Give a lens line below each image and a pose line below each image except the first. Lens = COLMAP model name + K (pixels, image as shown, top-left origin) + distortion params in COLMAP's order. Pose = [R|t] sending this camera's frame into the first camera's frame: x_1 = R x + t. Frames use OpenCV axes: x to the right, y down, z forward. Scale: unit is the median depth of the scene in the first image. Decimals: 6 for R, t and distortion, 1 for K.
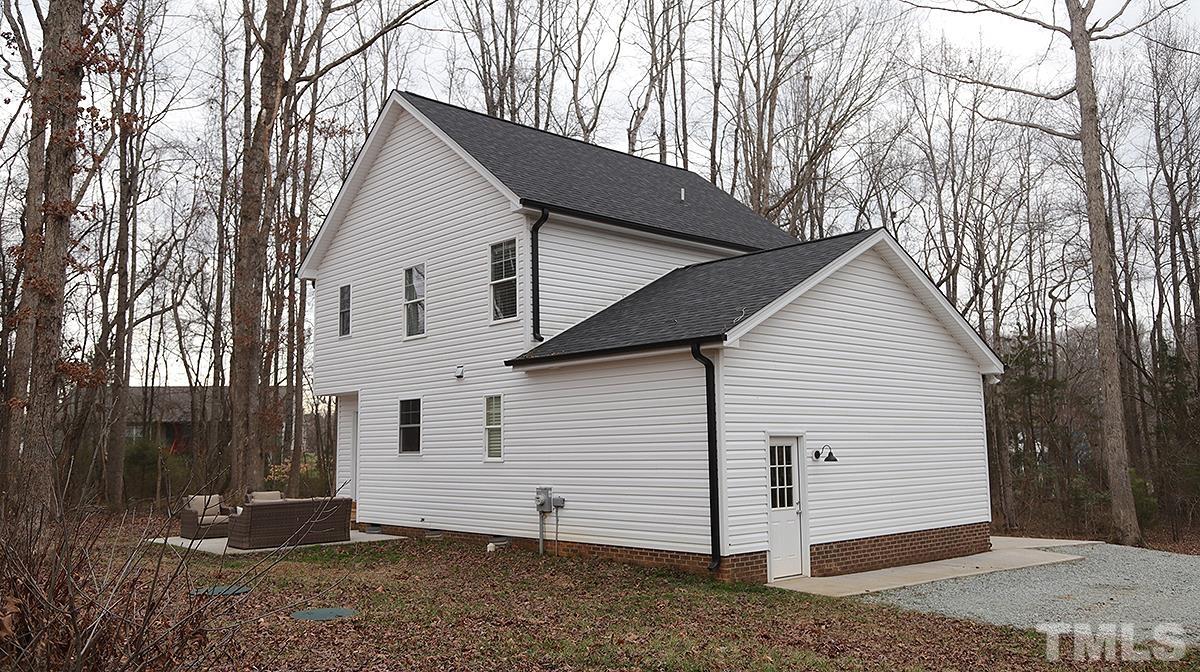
lens RADIAL K [[946.7, 0, 600.0], [0, 946.7, 336.0], [0, 0, 1]] dist [-0.000783, -0.000107]
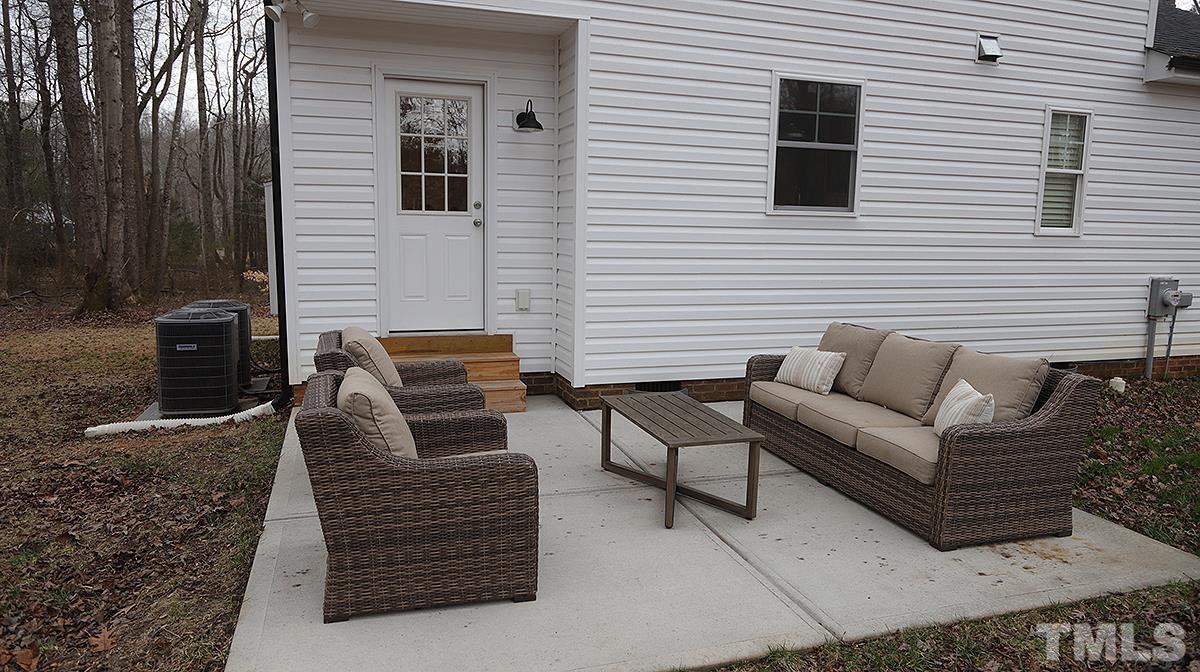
lens RADIAL K [[764.2, 0, 600.0], [0, 764.2, 336.0], [0, 0, 1]] dist [-0.002895, -0.001053]
pose [[0.403836, -0.113996, 0.907701, -0.569781], [-0.134821, 0.973956, 0.182299, 0.130773], [-0.904842, -0.195996, 0.377950, 0.959865]]
